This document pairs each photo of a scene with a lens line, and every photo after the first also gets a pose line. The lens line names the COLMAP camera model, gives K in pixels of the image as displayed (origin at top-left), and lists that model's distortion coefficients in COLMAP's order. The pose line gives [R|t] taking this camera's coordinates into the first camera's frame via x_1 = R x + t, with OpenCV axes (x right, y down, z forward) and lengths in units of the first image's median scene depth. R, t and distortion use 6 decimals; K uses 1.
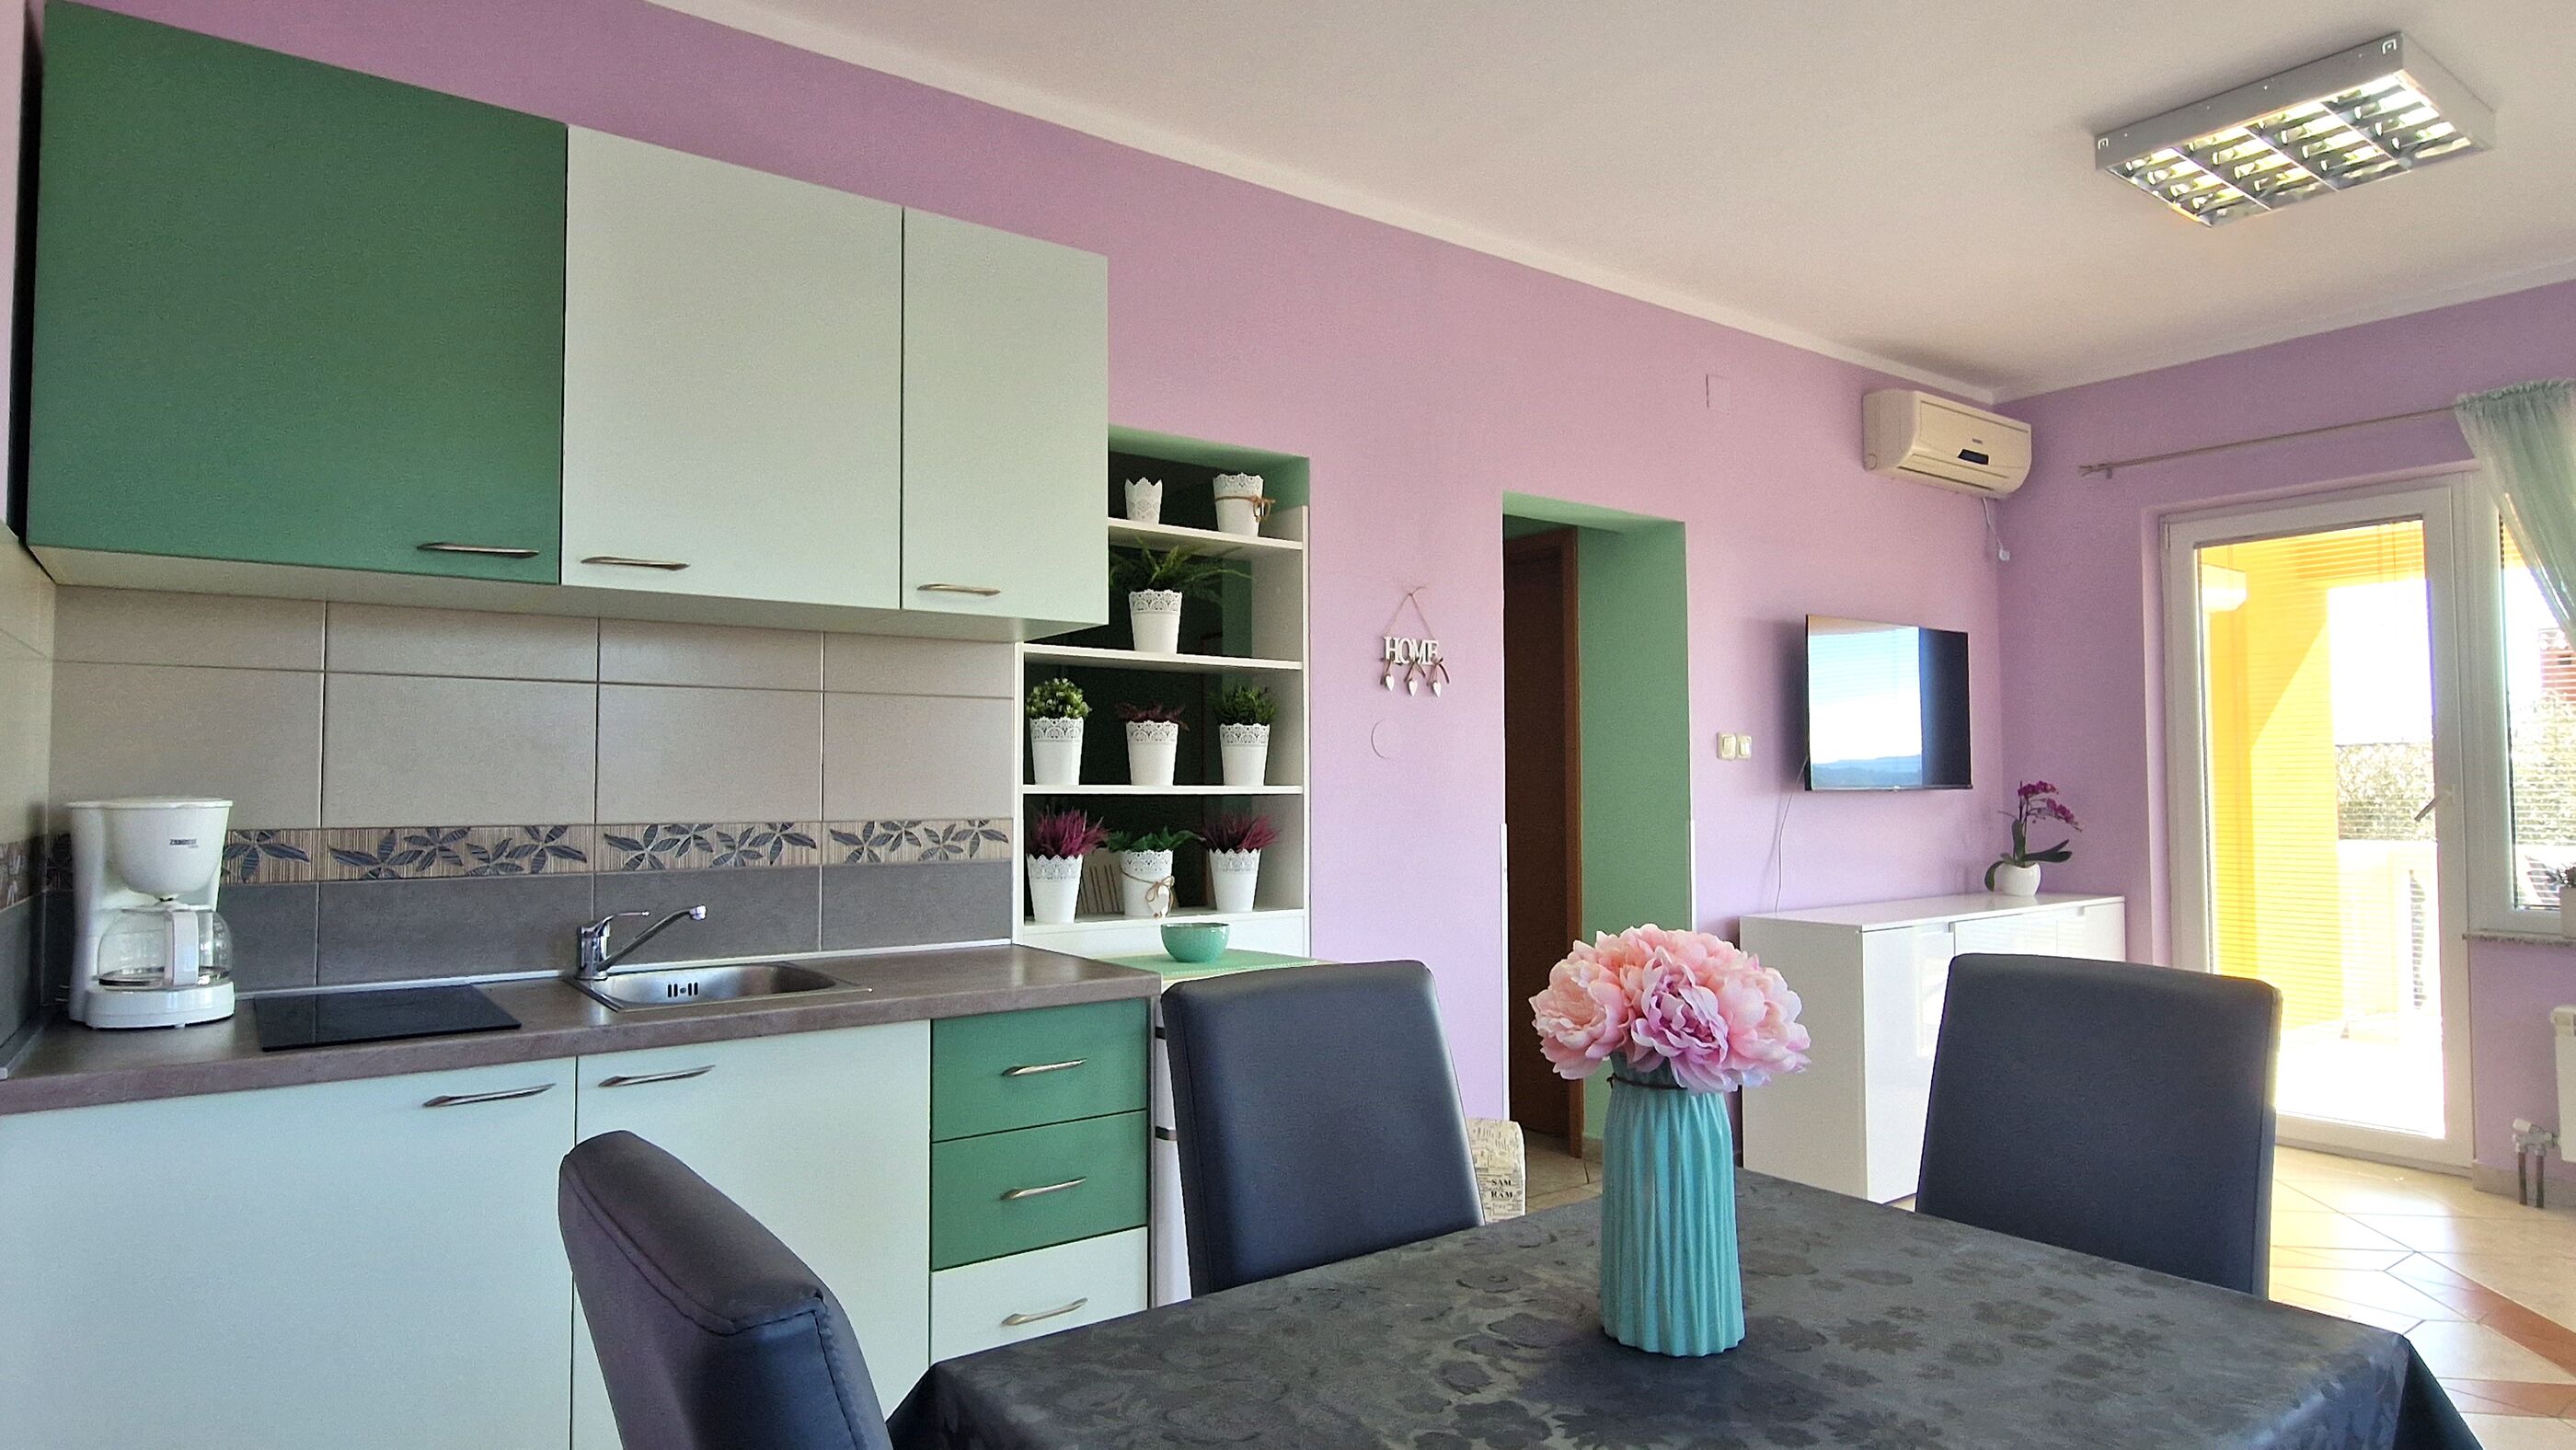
lens RADIAL K [[1587.1, 0, 1373.3], [0, 1587.1, 731.3], [0, 0, 1]] dist [0.025654, -0.000301]
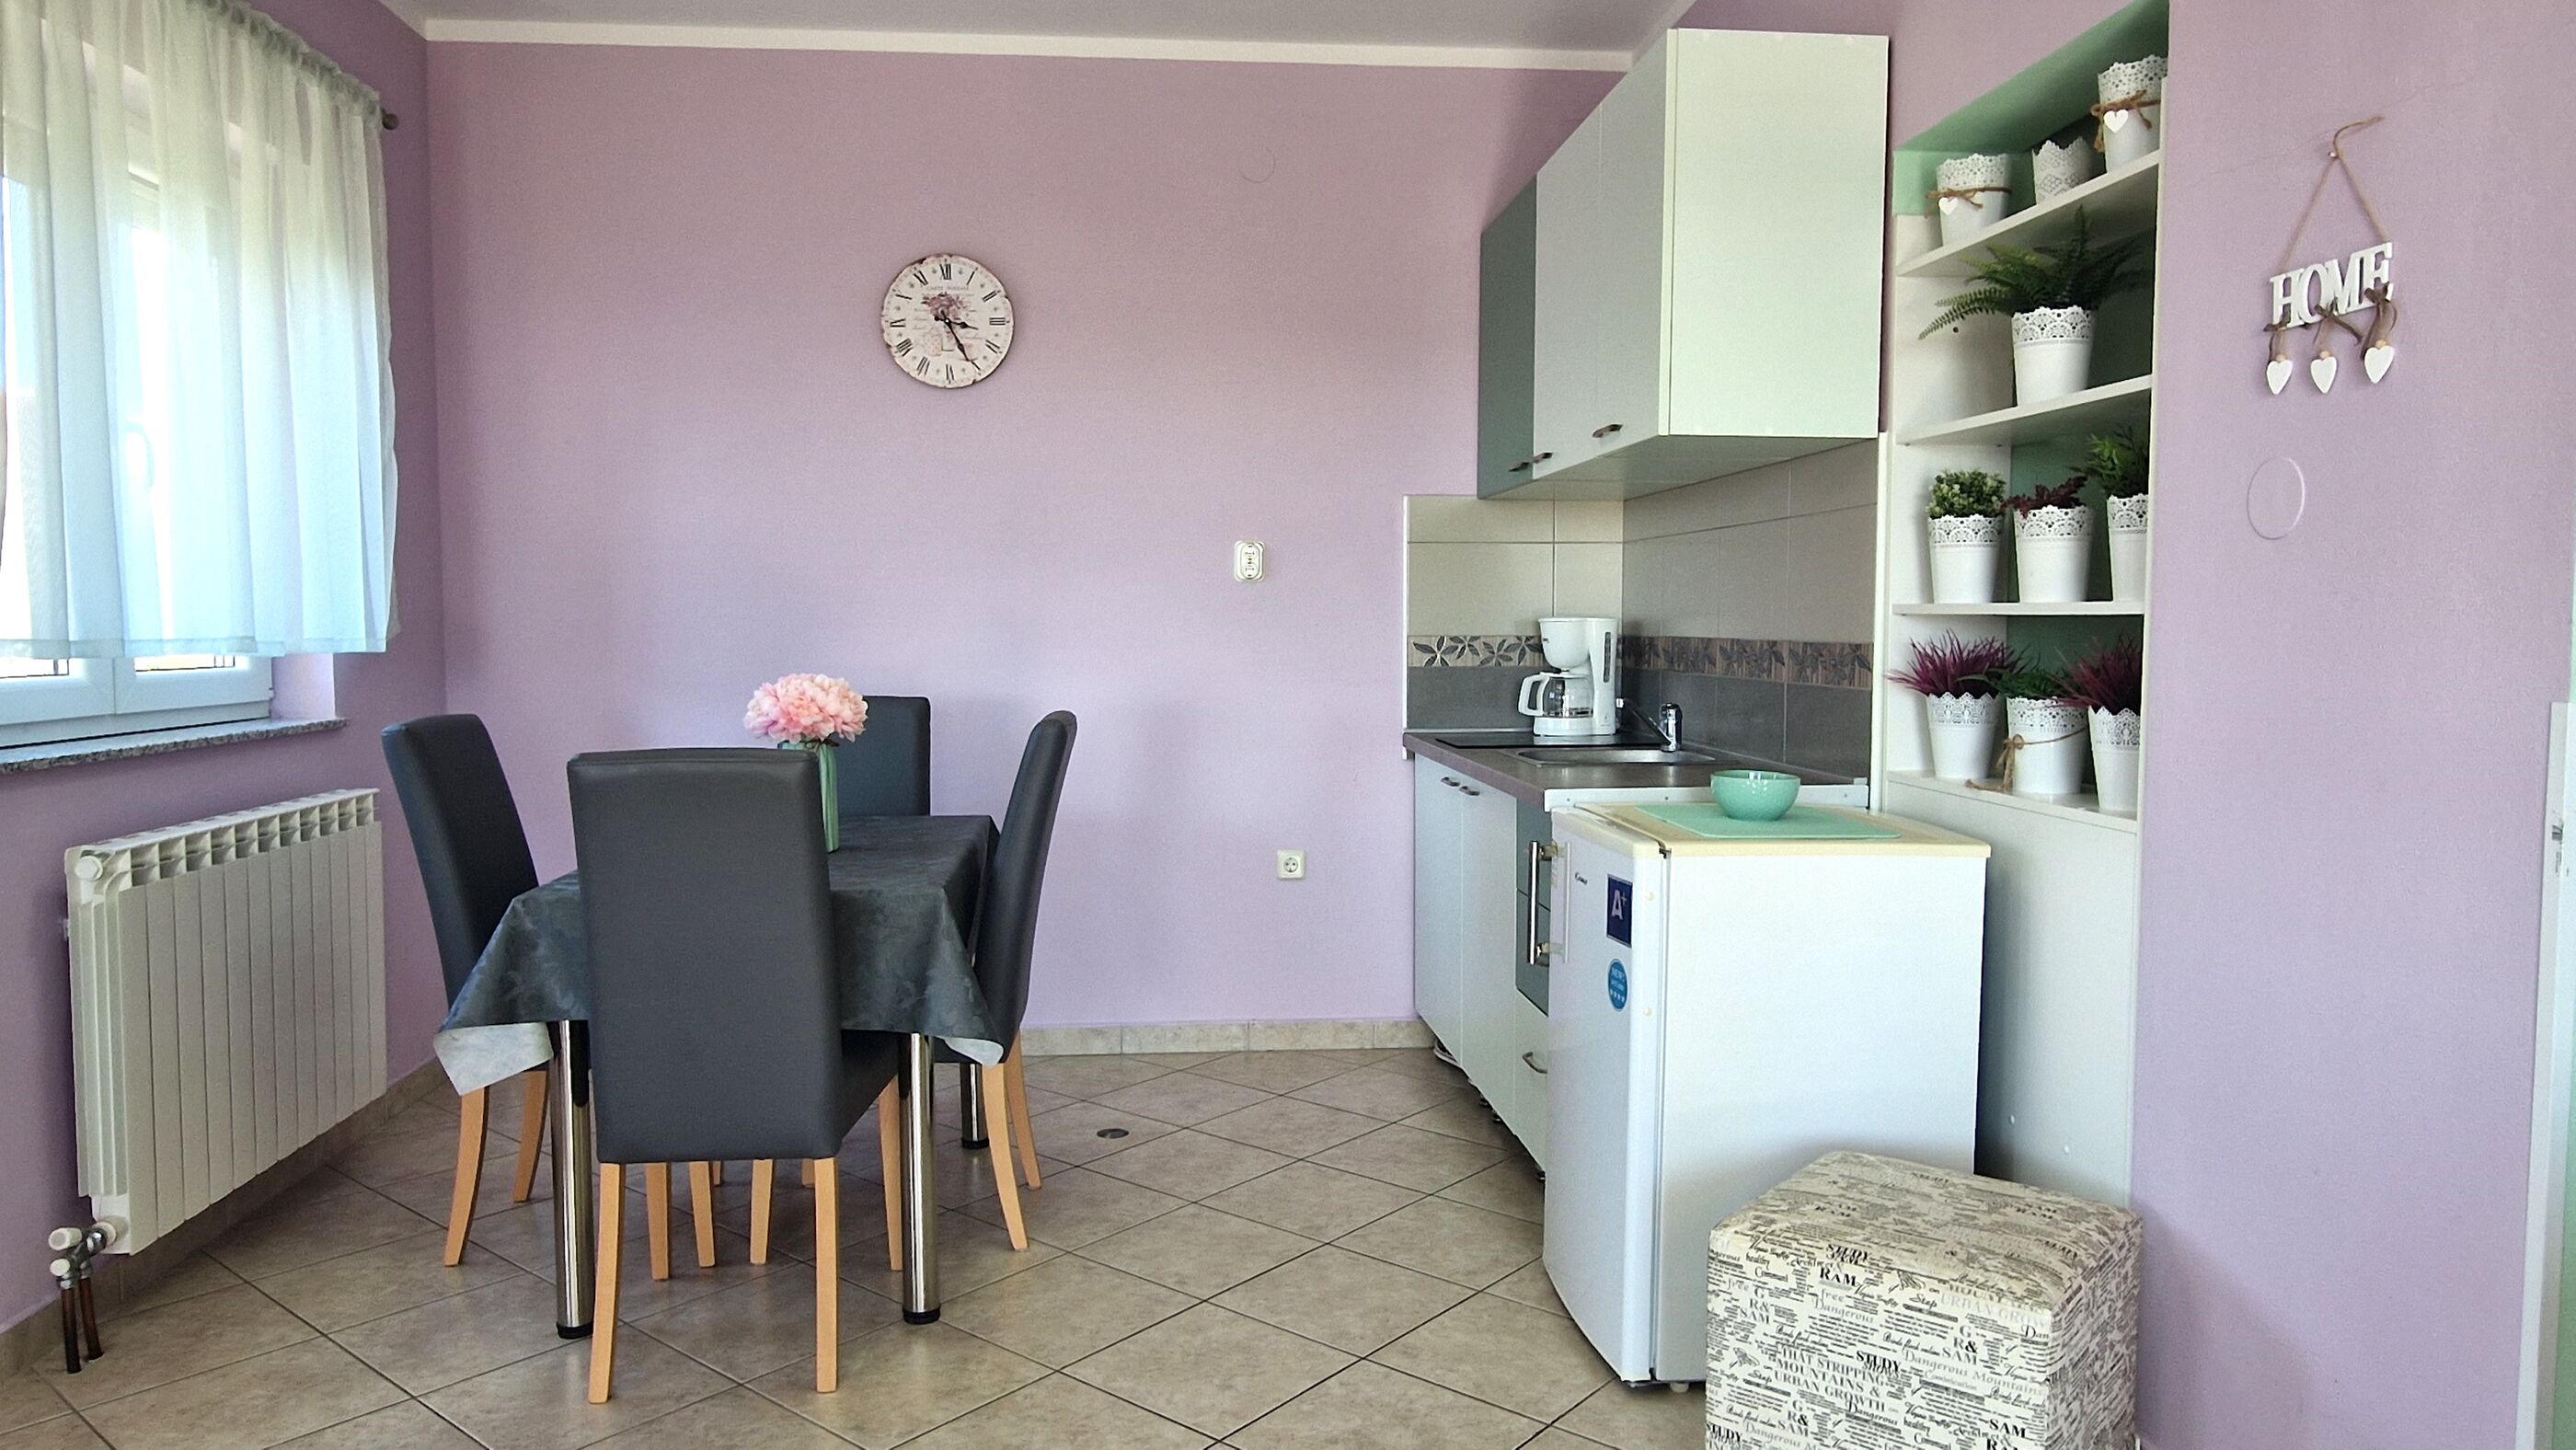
lens RADIAL K [[1653.5, 0, 1278.0], [0, 1653.5, 726.5], [0, 0, 1]] dist [0.000231, -0.002725]
pose [[-0.566898, 0.064150, -0.821287, 0.633220], [0.045536, 0.997879, 0.046513, 0.039192], [0.822529, -0.011030, -0.568617, 1.132224]]
